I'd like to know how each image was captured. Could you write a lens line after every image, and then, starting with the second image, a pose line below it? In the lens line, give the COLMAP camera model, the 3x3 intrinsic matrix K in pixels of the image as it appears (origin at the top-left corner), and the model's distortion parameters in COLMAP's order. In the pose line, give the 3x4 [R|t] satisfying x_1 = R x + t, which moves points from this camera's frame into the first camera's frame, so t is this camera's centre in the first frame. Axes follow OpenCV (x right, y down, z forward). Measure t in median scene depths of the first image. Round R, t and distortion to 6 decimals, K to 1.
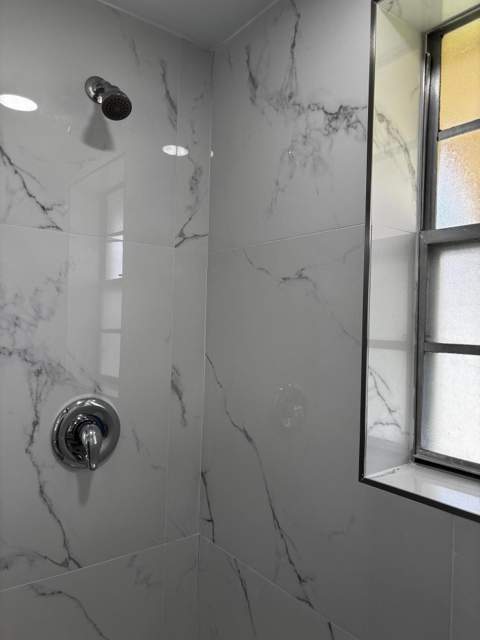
lens RADIAL K [[483.3, 0, 240.0], [0, 483.3, 320.0], [0, 0, 1]] dist [0.007049, 0.001994]
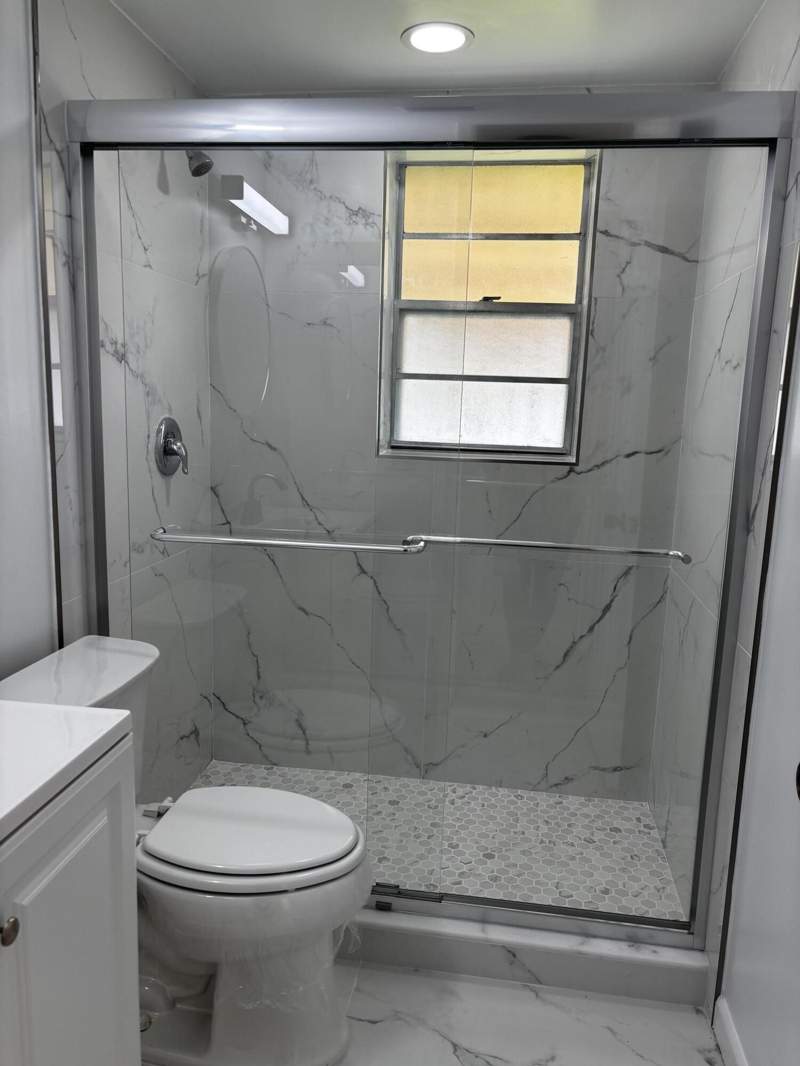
lens RADIAL K [[818.4, 0, 400.0], [0, 818.4, 533.0], [0, 0, 1]] dist [0.001071, -0.002668]
pose [[0.718184, -0.116291, 0.686067, -1.400921], [-0.020049, 0.982069, 0.187453, 0.055999], [-0.695564, -0.148381, 0.702975, -0.899421]]
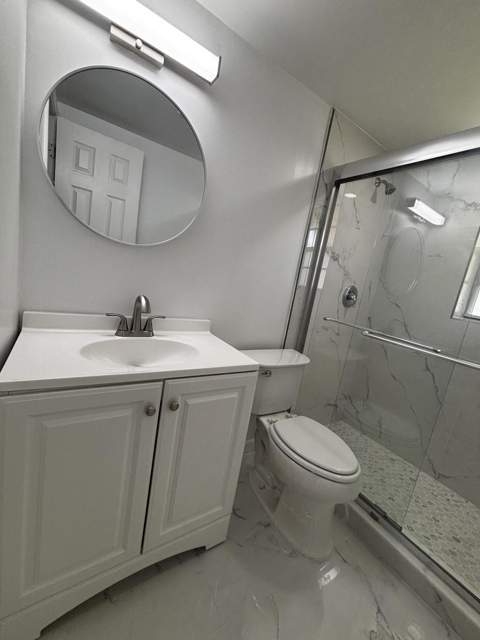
lens RADIAL K [[264.7, 0, 242.3], [0, 264.7, 316.4], [0, 0, 1]] dist [0.016208, -0.000016]
pose [[0.987416, 0.154302, -0.034657, -0.995554], [-0.146544, 0.975124, 0.166304, 0.187275], [0.059456, -0.159133, 0.985465, -0.832155]]
